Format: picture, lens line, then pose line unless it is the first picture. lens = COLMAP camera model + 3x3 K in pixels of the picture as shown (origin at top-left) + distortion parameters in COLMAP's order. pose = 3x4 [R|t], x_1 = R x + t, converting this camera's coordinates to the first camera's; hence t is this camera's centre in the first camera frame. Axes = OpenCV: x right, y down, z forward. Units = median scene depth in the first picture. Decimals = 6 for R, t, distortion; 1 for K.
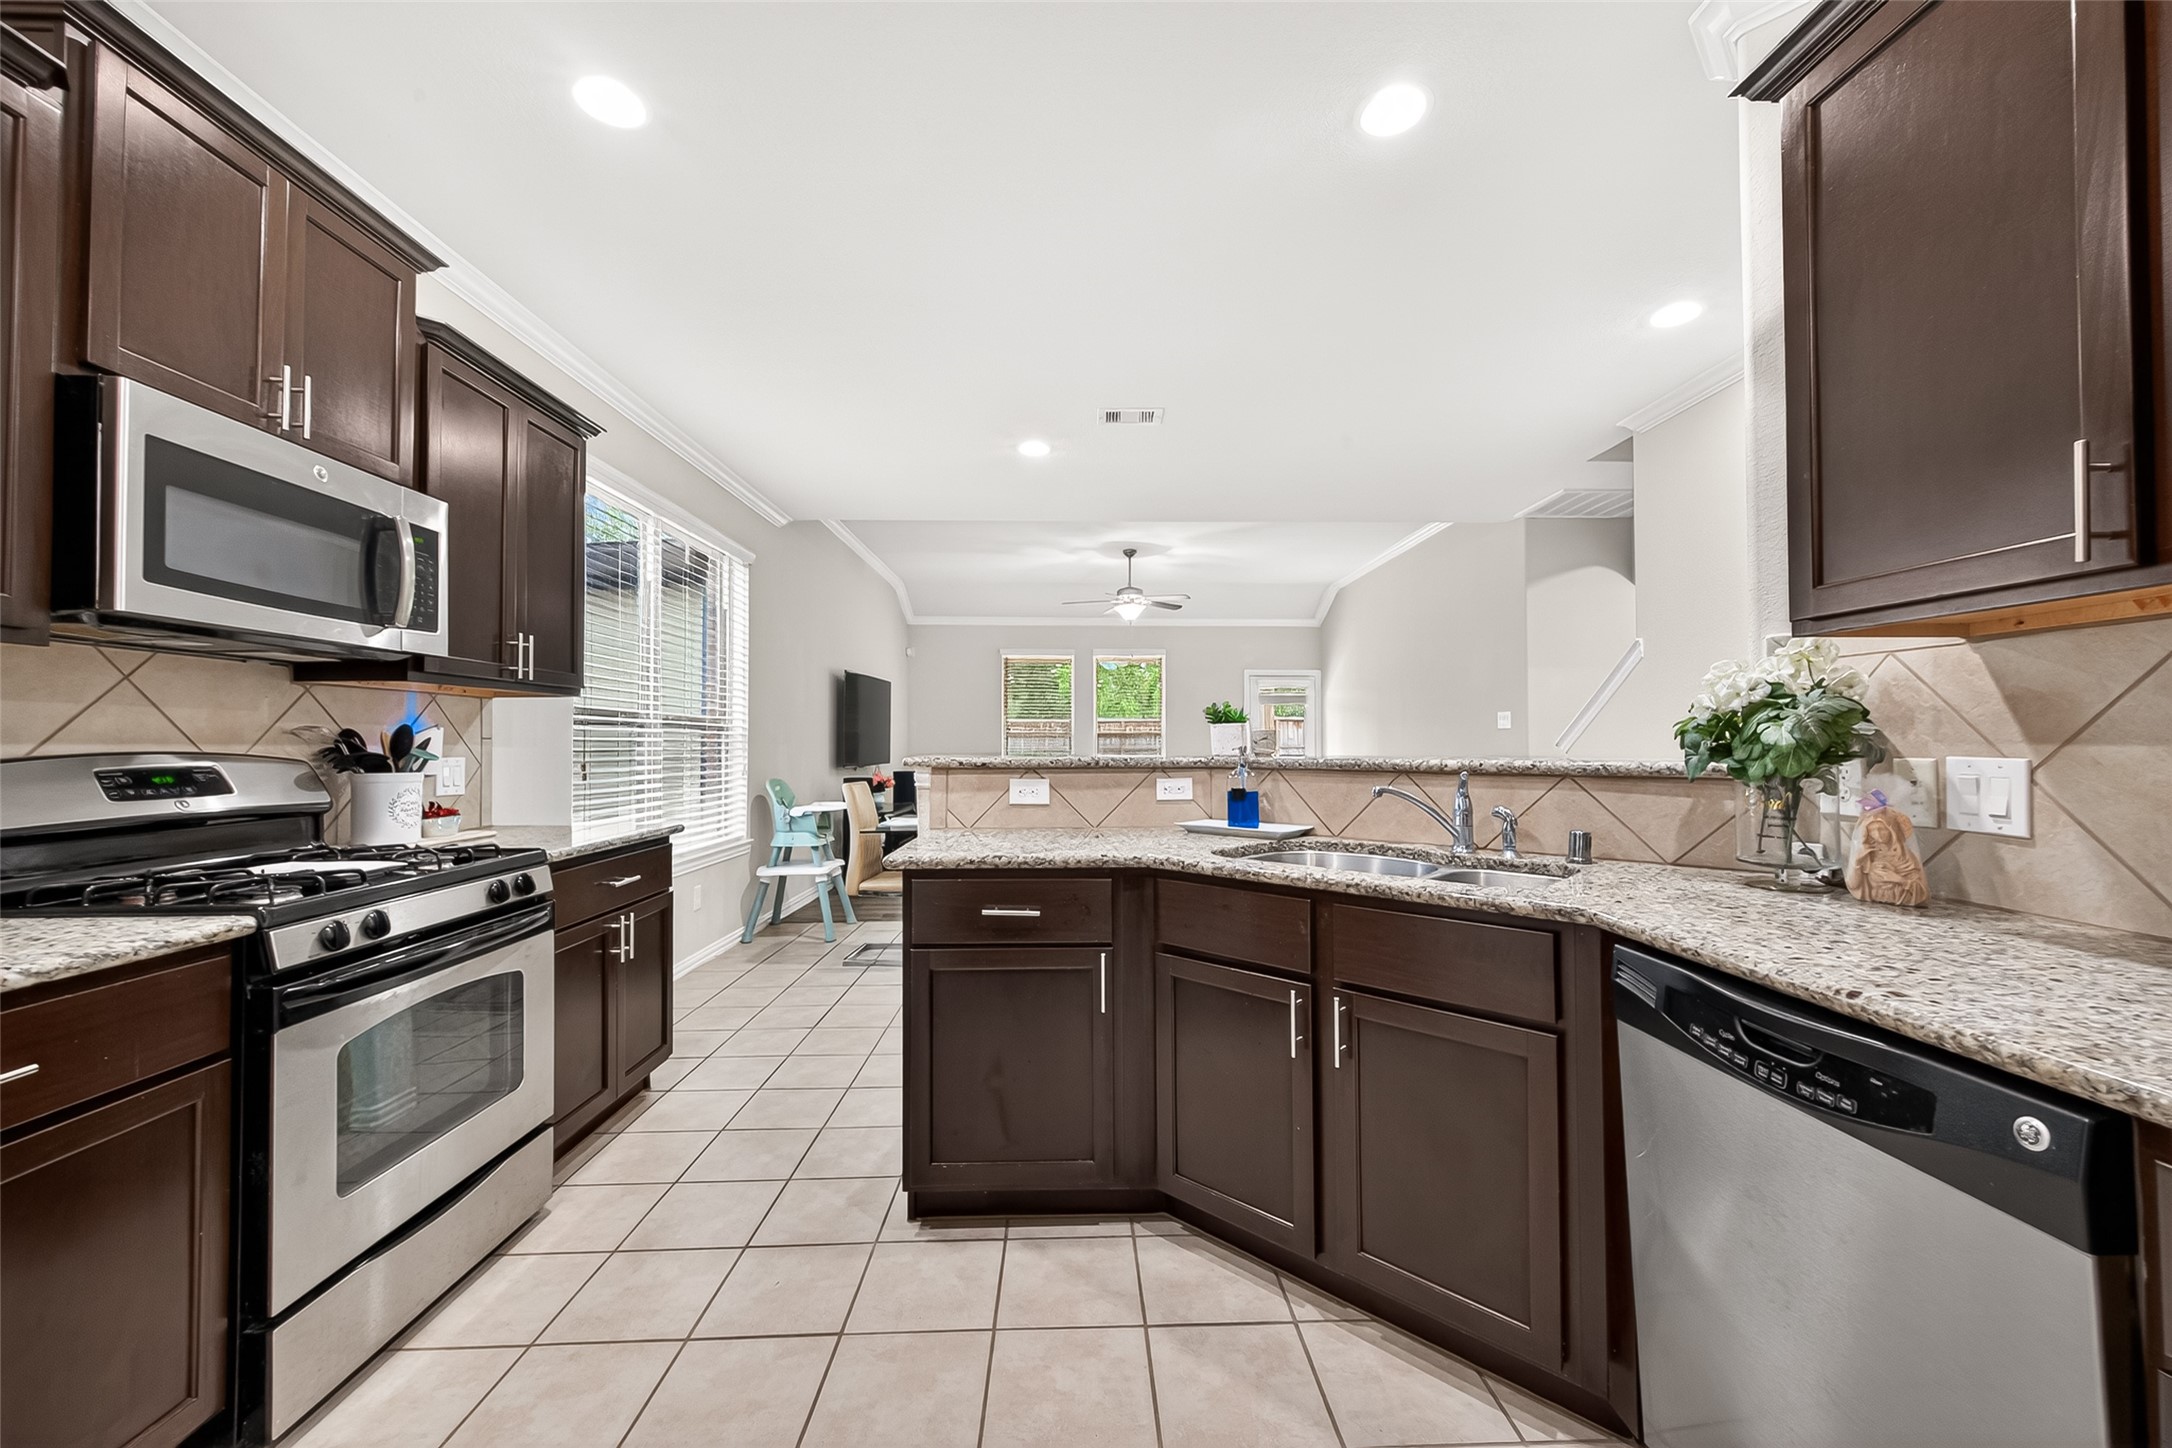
lens RADIAL K [[846.8, 0, 1105.8], [0, 846.8, 725.0], [0, 0, 1]] dist [0.007937, -0.002298]
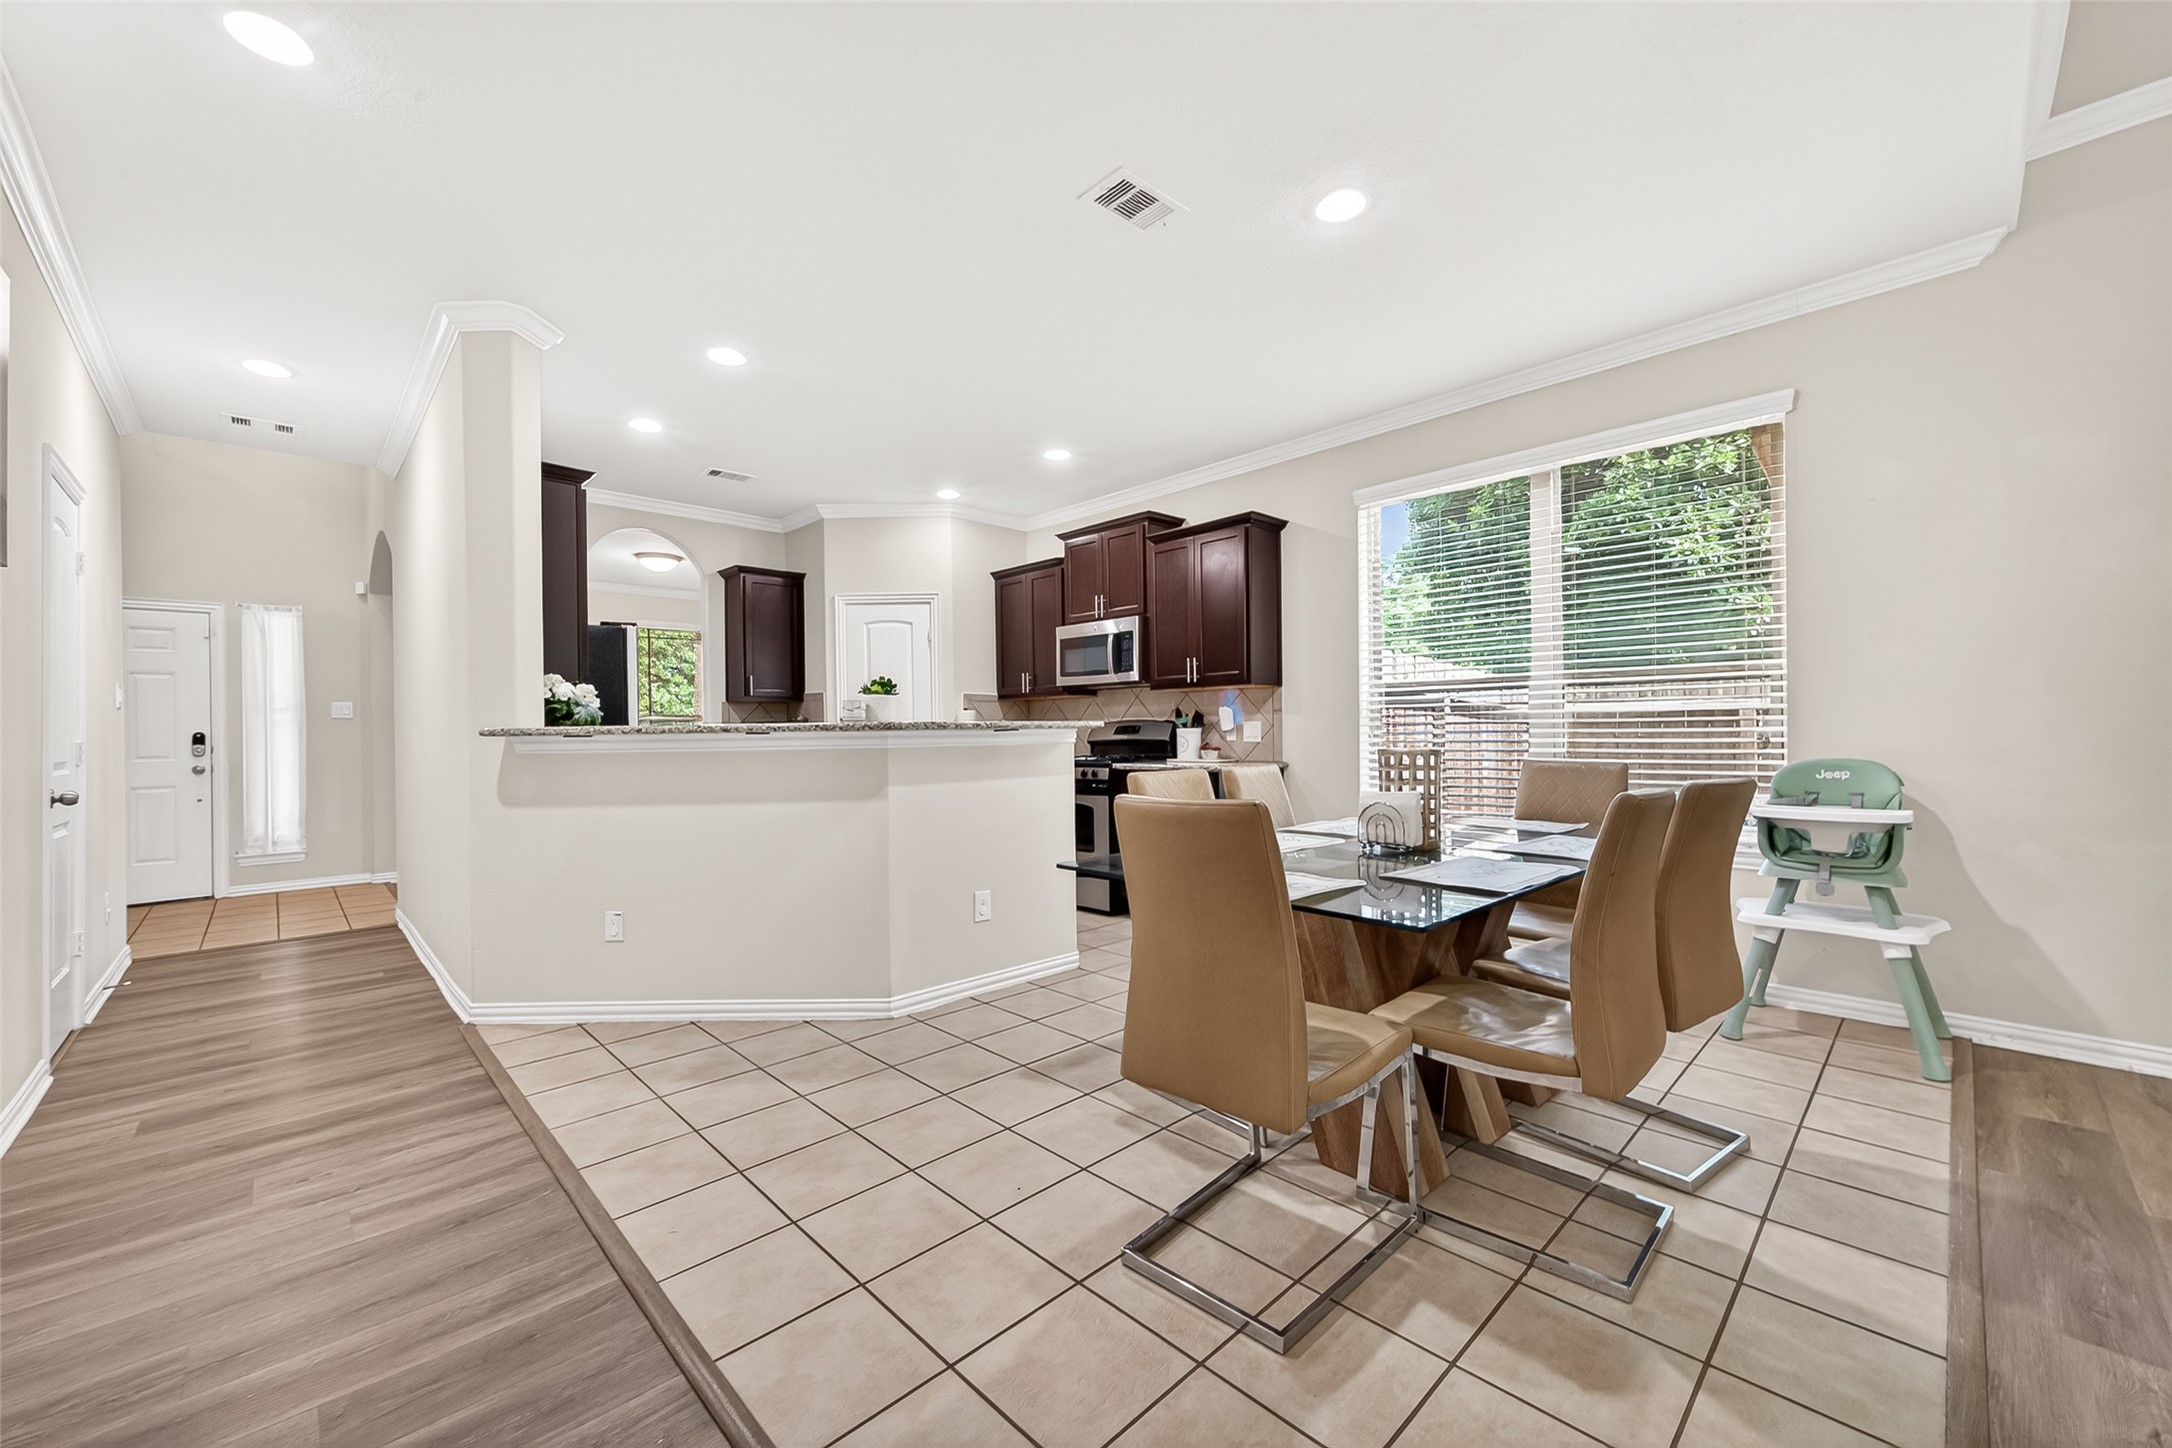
lens RADIAL K [[846.8, 0, 1092.2], [0, 846.8, 724.2], [0, 0, 1]] dist [0.007937, -0.002298]
pose [[-0.745100, 0.008546, -0.666898, 0.896911], [0.030430, 0.999312, -0.021193, 0.088238], [0.666258, -0.036085, -0.744847, 2.625255]]
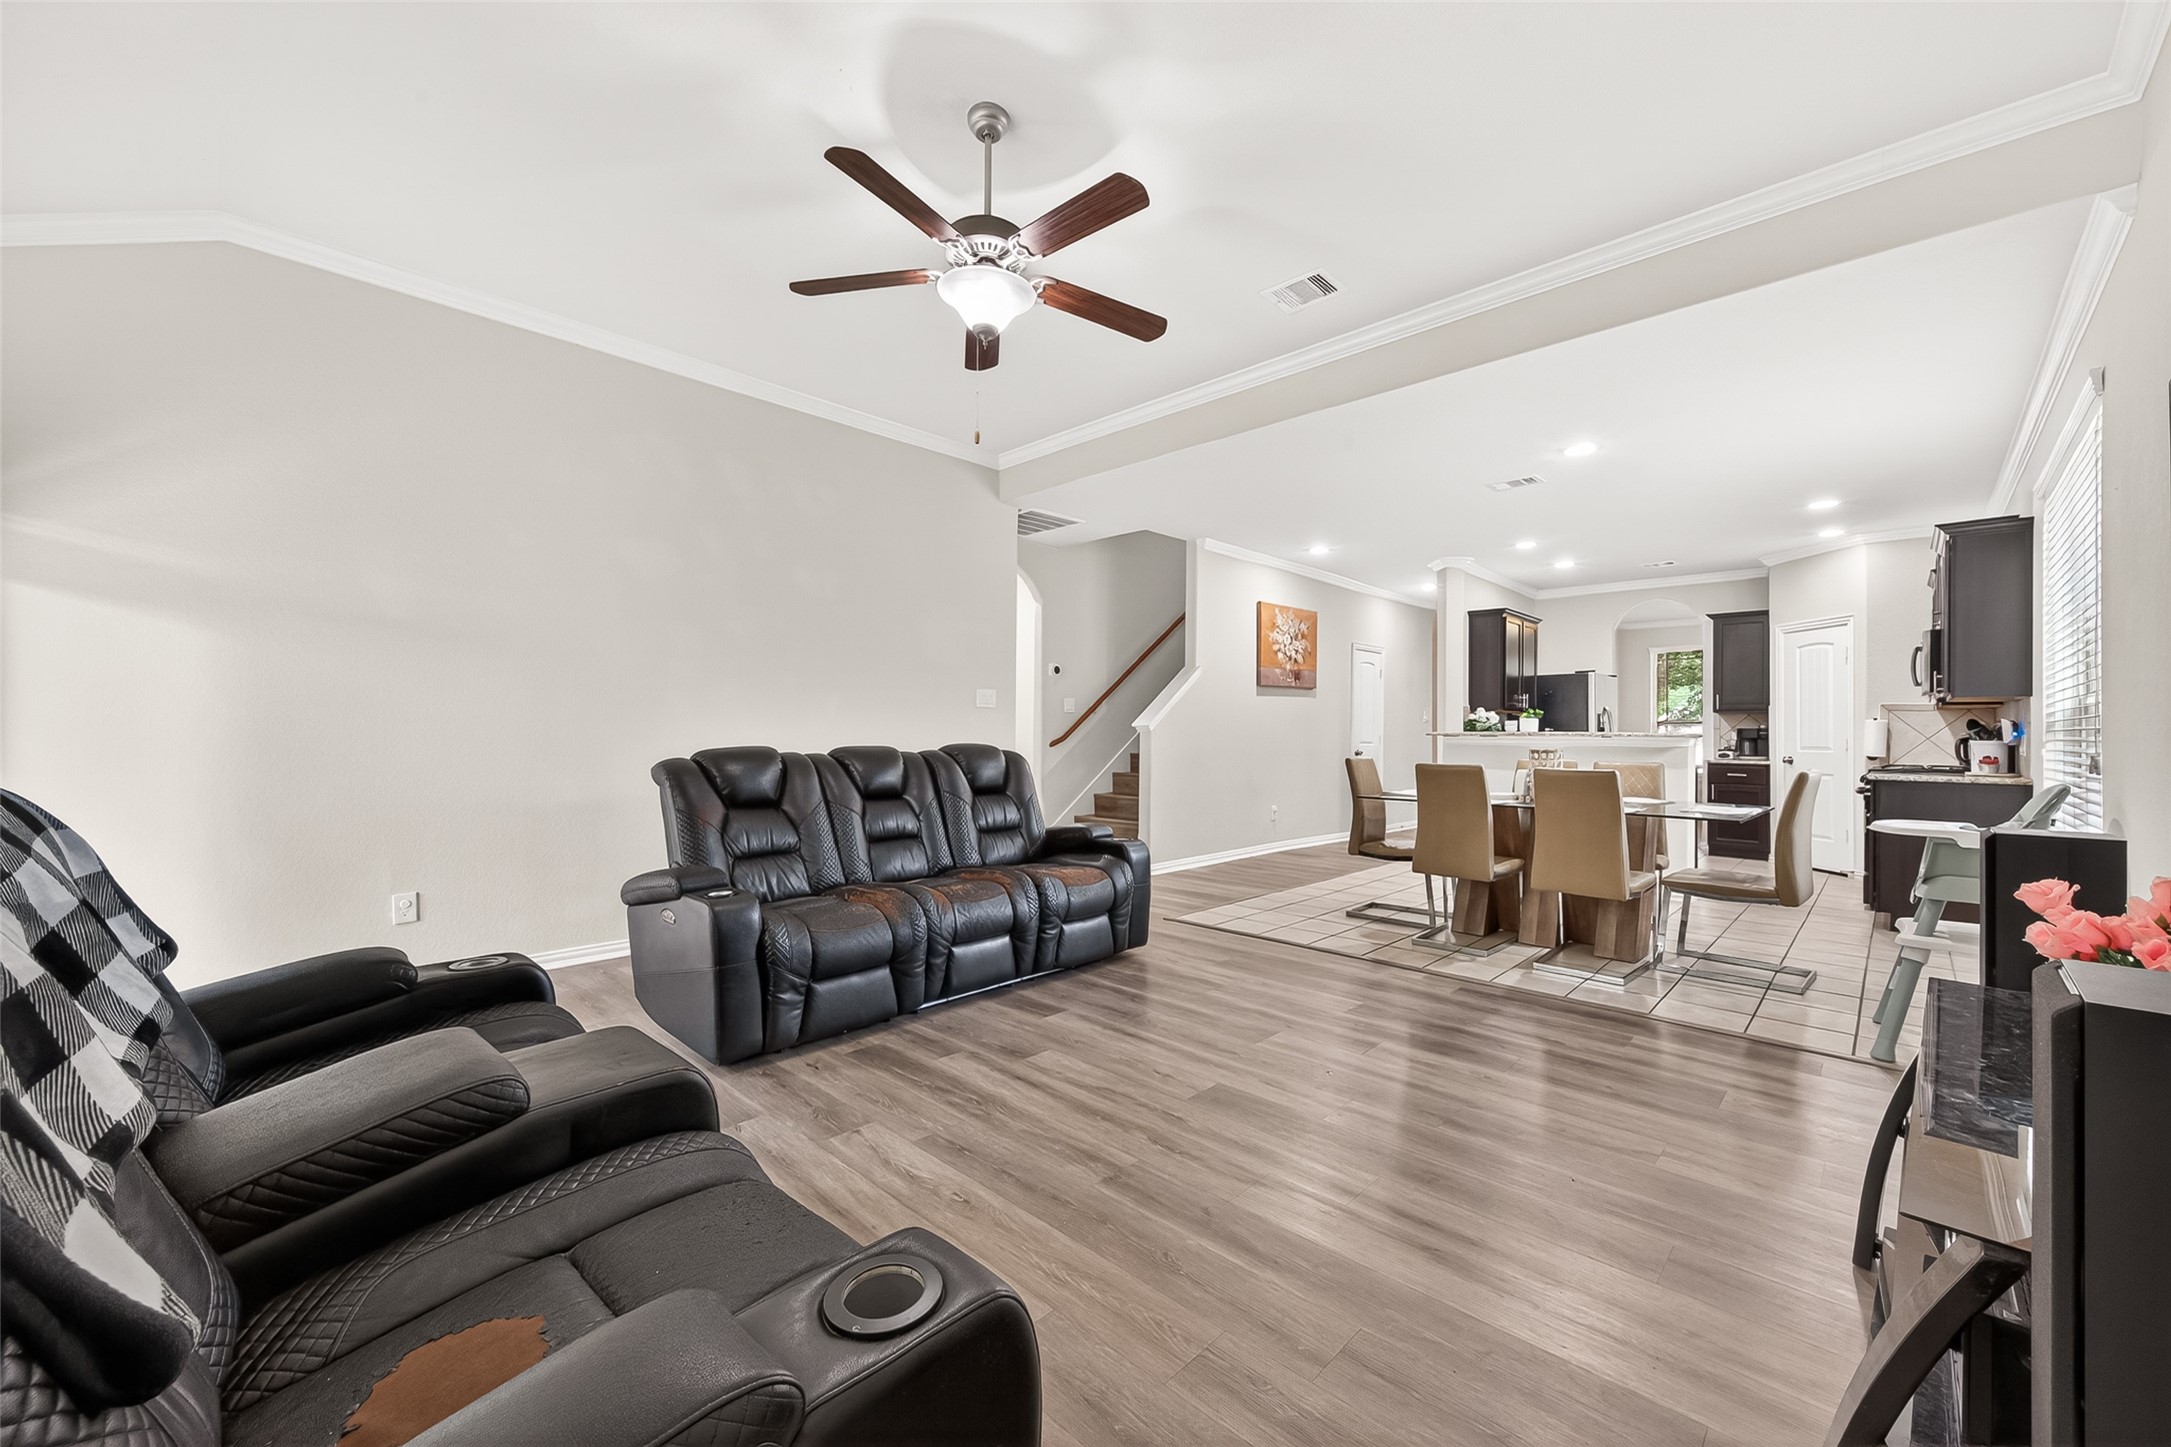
lens RADIAL K [[846.4, 0, 1094.8], [0, 846.4, 729.5], [0, 0, 1]] dist [0.007937, -0.002298]
pose [[-0.697601, -0.003643, 0.716477, -0.860888], [-0.024528, 0.999522, -0.018799, 0.124691], [-0.716066, -0.030688, -0.697357, 4.357005]]
